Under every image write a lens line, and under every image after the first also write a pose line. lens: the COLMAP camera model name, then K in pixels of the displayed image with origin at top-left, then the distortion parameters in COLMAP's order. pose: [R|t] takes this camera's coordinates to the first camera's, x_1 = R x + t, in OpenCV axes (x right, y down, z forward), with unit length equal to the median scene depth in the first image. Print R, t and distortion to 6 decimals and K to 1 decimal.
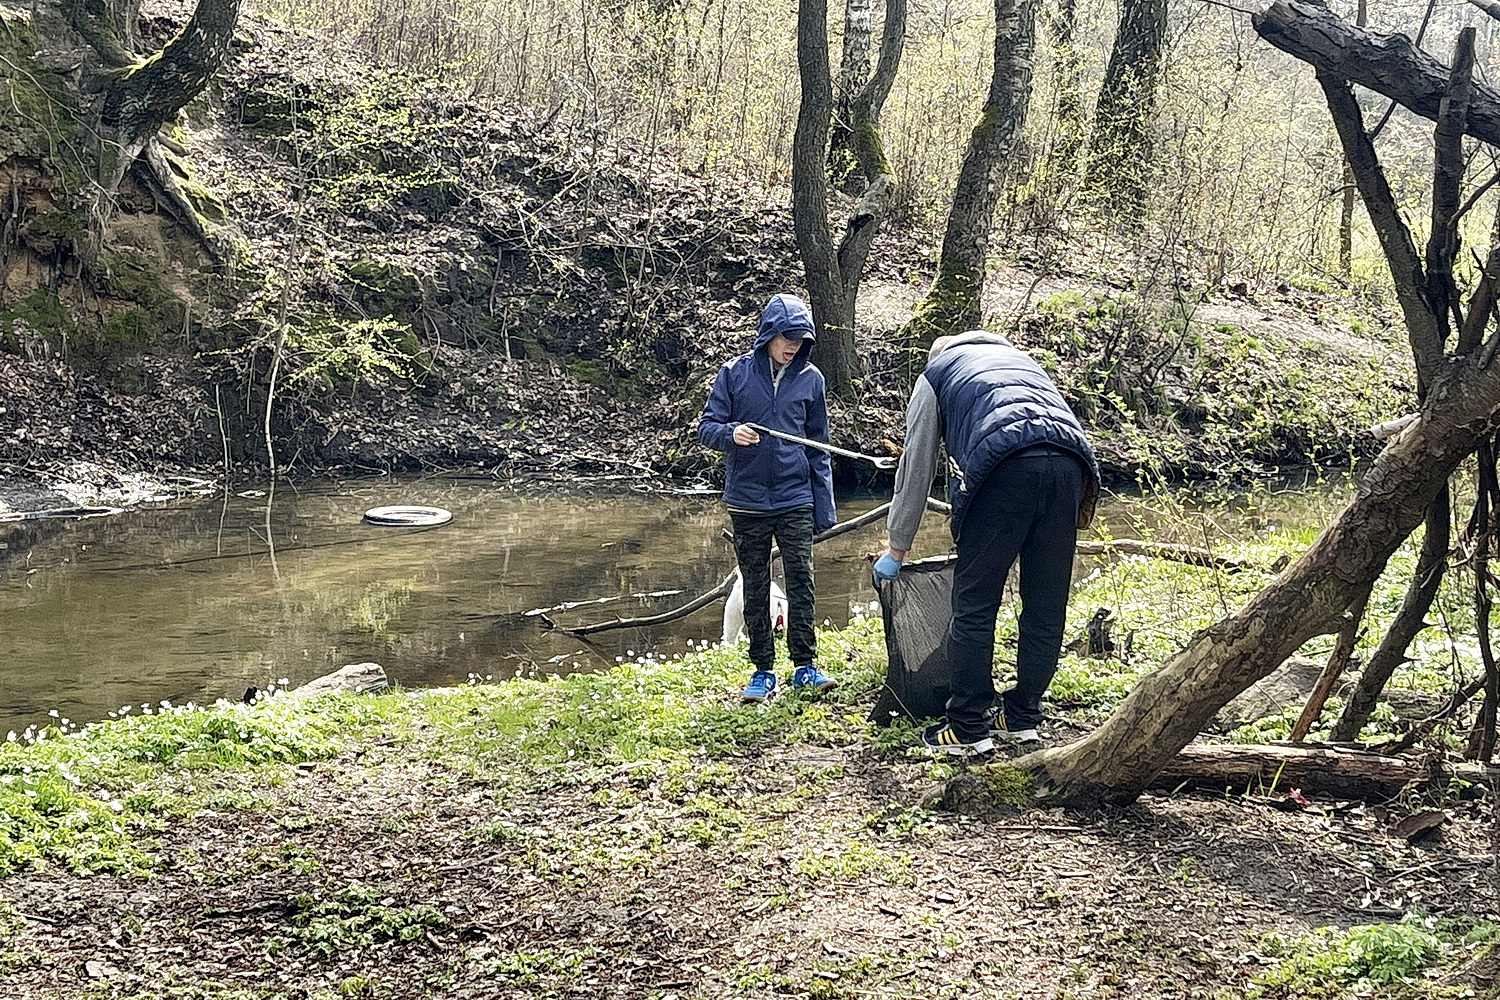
lens RADIAL K [[2392.3, 0, 750.0], [0, 2392.3, 500.0], [0, 0, 1]] dist [0.126196, -0.007418]
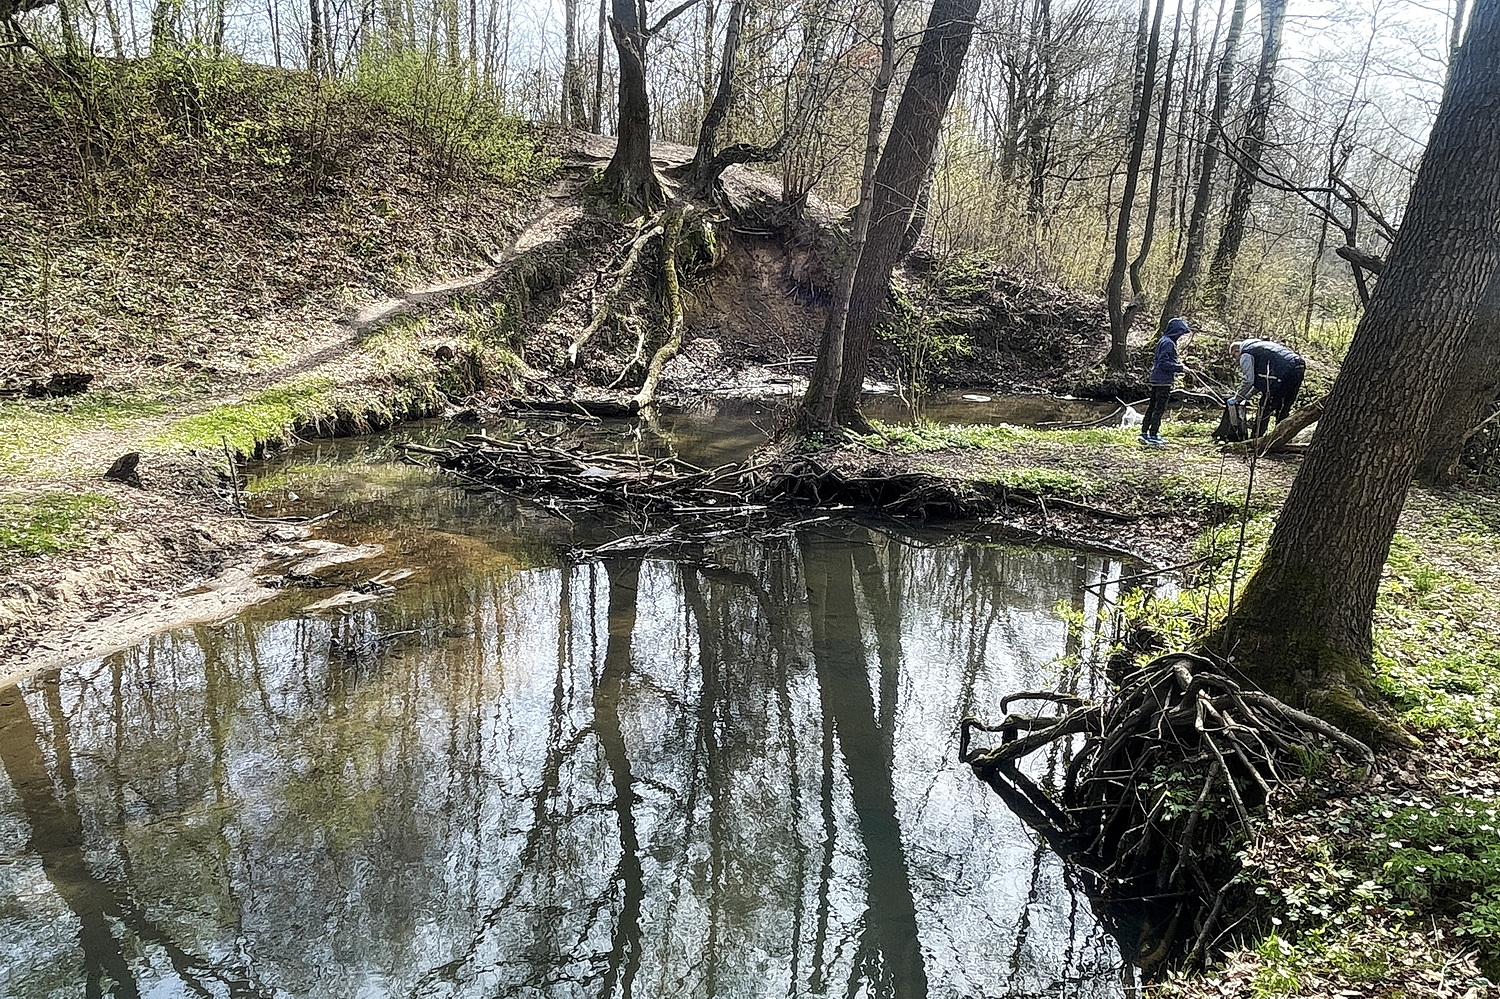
lens RADIAL K [[978.6, 0, 750.0], [0, 978.6, 499.5], [0, 0, 1]] dist [0.000002, -0.000137]
pose [[0.966964, 0.082452, -0.241209, -0.090184], [-0.063670, 0.994373, 0.084662, 0.039141], [0.246832, -0.066507, 0.966773, -0.240719]]
